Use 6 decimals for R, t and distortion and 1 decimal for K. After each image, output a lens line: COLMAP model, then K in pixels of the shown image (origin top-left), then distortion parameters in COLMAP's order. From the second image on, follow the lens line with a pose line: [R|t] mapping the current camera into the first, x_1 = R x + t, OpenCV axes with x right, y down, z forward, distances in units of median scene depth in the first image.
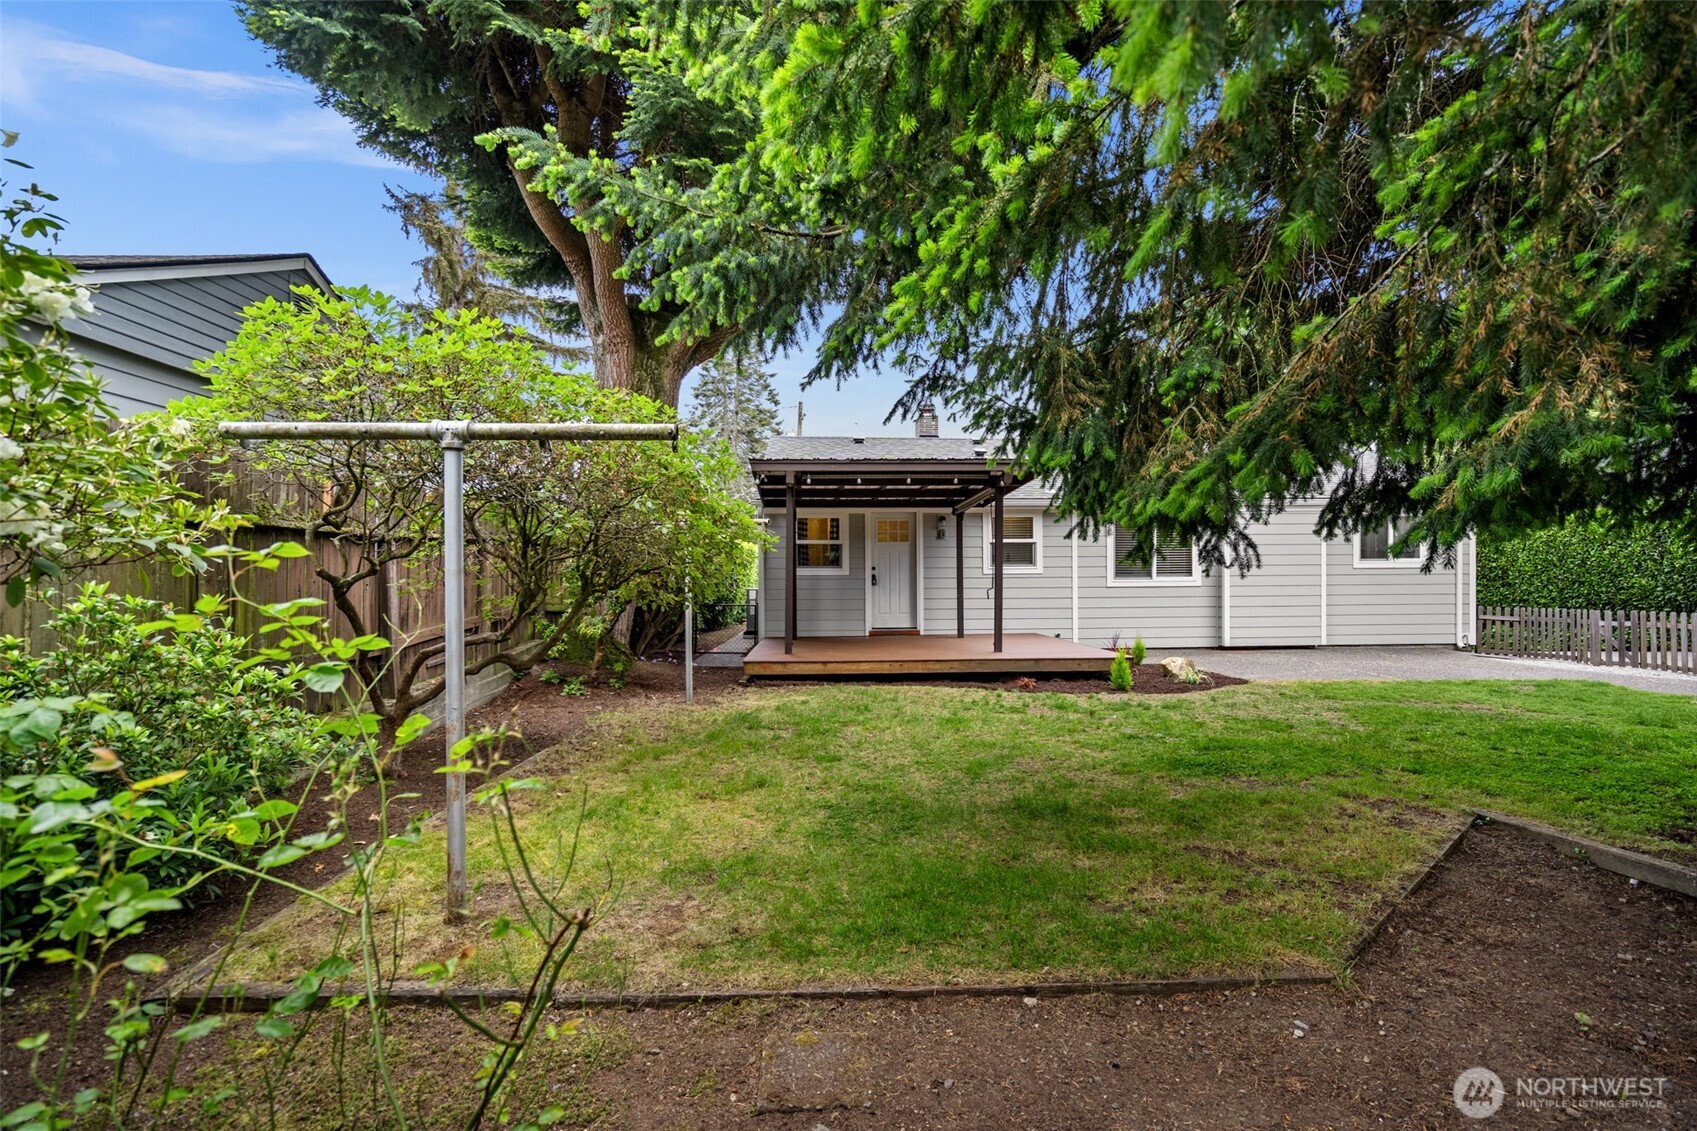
lens RADIAL K [[784.9, 0, 856.4], [0, 784.9, 587.3], [0, 0, 1]] dist [-0.003579, 0.000985]
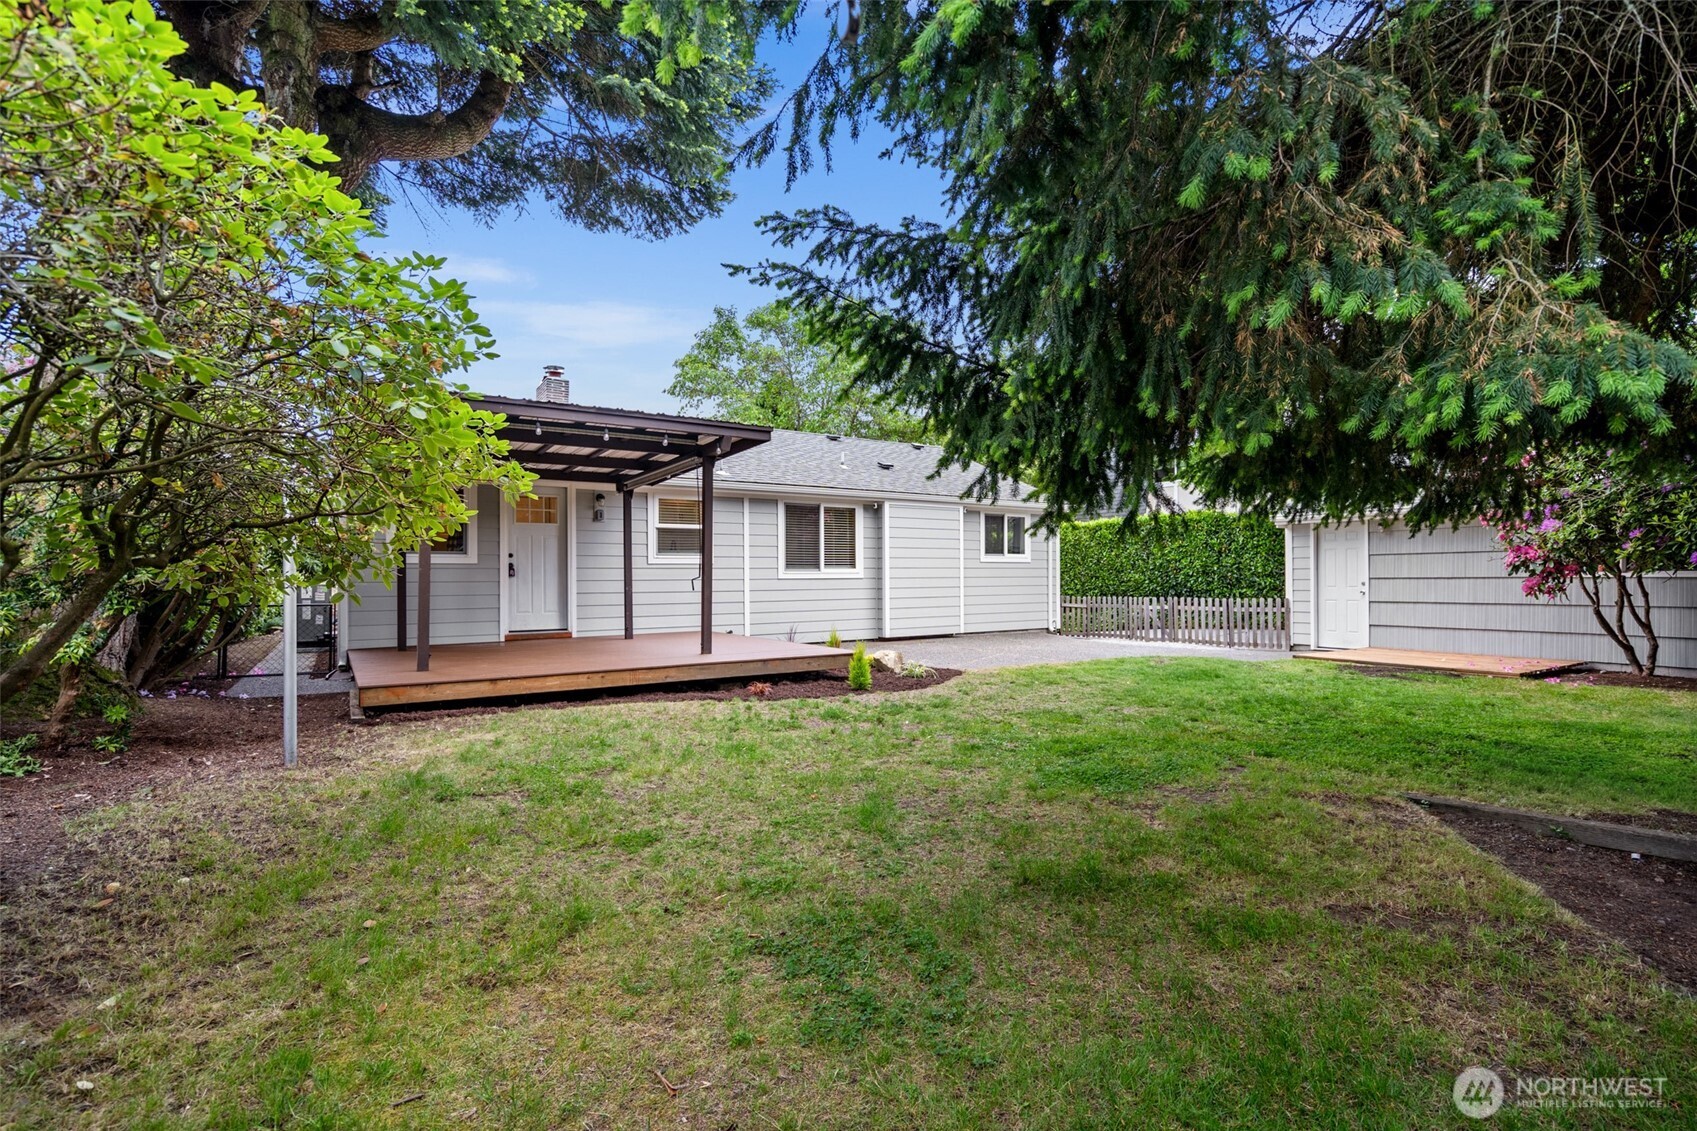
lens RADIAL K [[778.8, 0, 848.0], [0, 778.8, 572.5], [0, 0, 1]] dist [-0.000914, 0.000248]
pose [[0.862631, 0.004253, 0.505816, -0.124450], [0.005430, 0.999829, -0.017668, 0.013237], [-0.505805, 0.017987, 0.862460, 0.239738]]
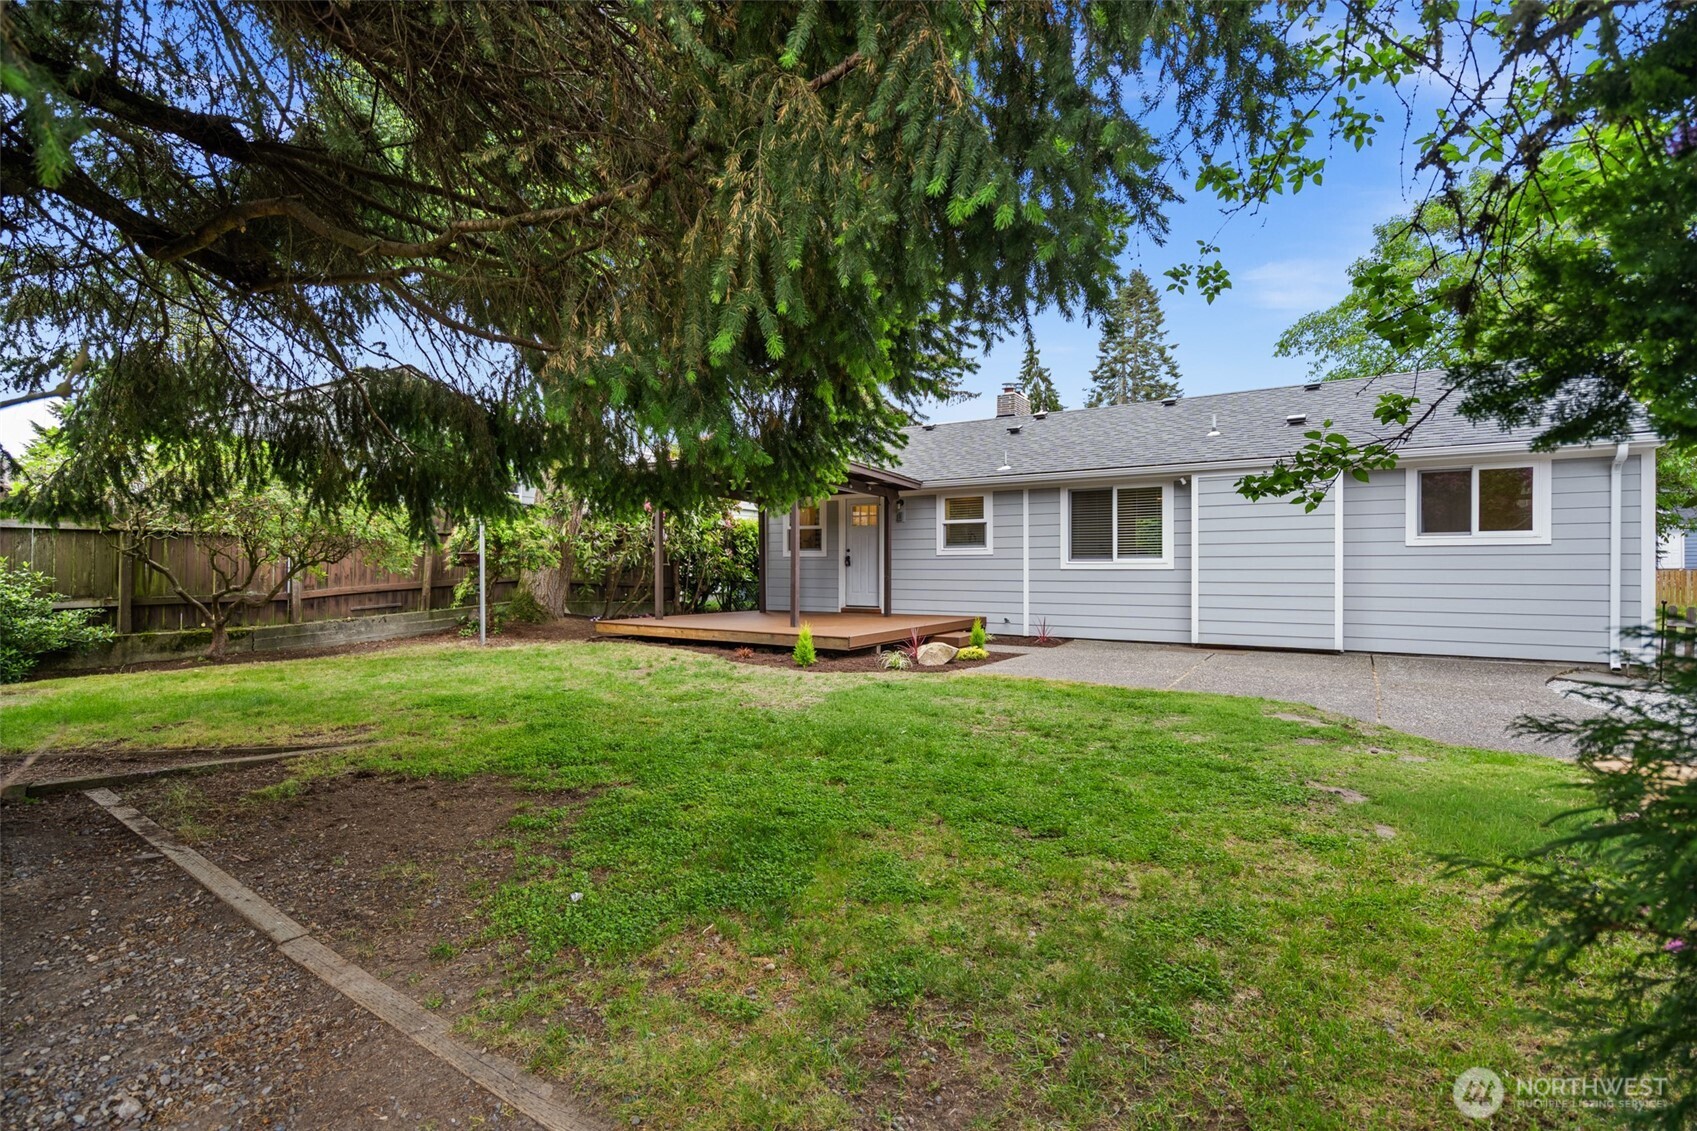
lens RADIAL K [[798.3, 0, 845.0], [0, 798.3, 560.9], [0, 0, 1]] dist [-0.003835, -0.000373]
pose [[0.800841, 0.002096, -0.598874, 1.050779], [-0.013869, 0.999791, -0.015047, 0.011008], [0.598717, 0.020356, 0.800702, 0.162619]]
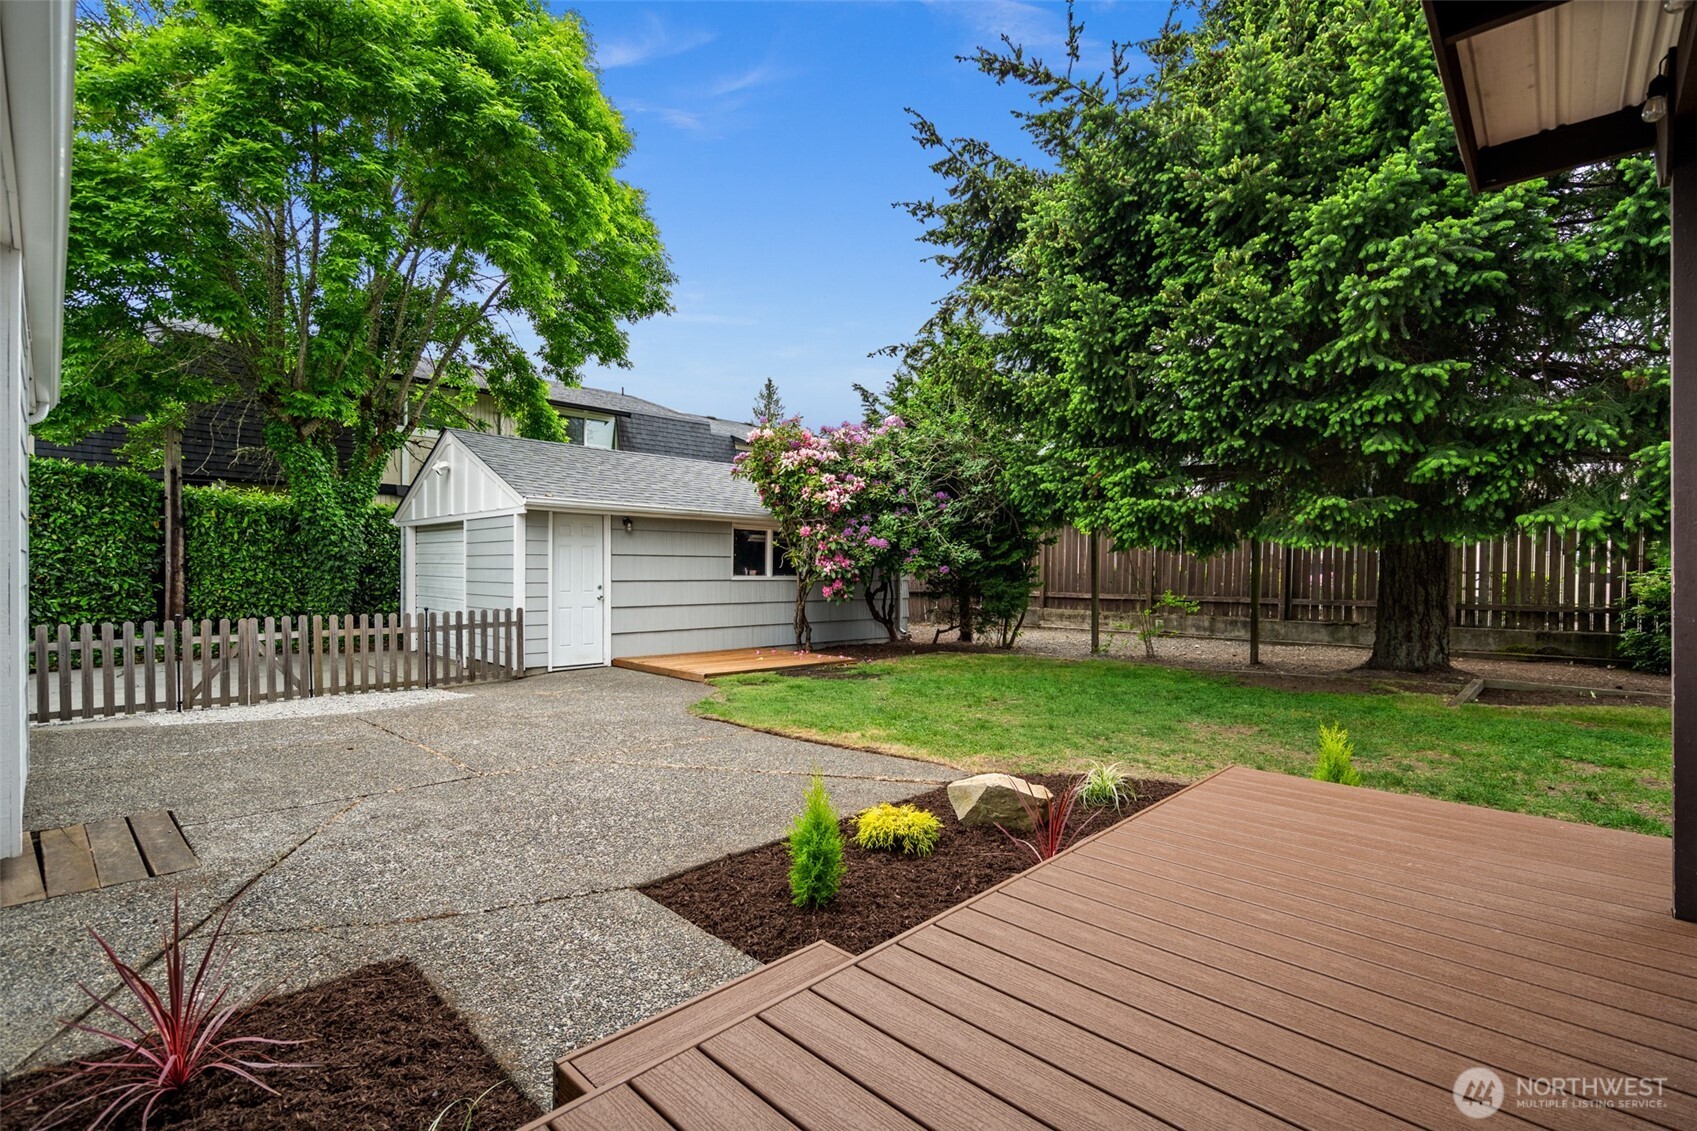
lens RADIAL K [[784.9, 0, 856.4], [0, 784.9, 587.3], [0, 0, 1]] dist [-0.003579, 0.000985]
pose [[-0.686940, -0.012845, 0.726600, 0.217944], [0.001557, 0.999815, 0.019146, -0.008626], [-0.726712, 0.014283, -0.686793, 1.504413]]
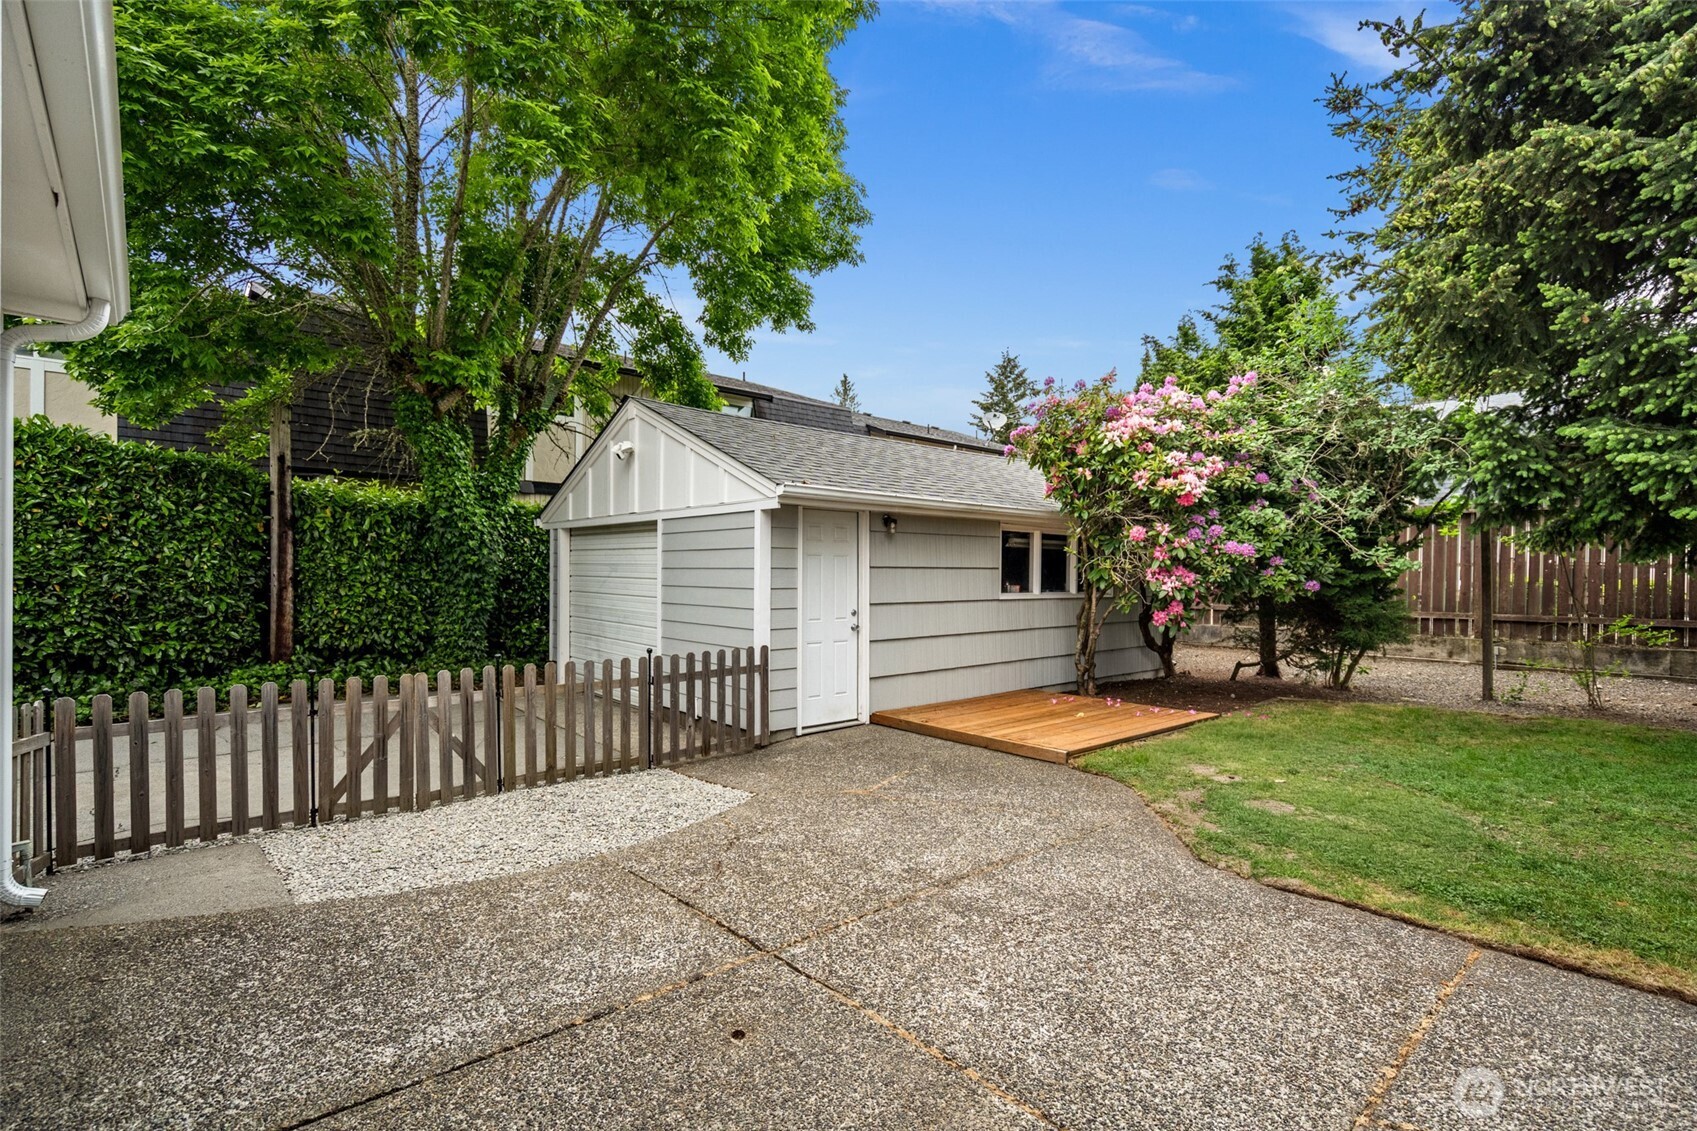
lens RADIAL K [[784.9, 0, 856.4], [0, 784.9, 587.3], [0, 0, 1]] dist [-0.003579, 0.000985]
pose [[-0.640132, -0.012794, 0.768159, 0.697775], [0.001343, 0.999841, 0.017772, -0.029197], [-0.768264, 0.012408, -0.640013, 1.511729]]
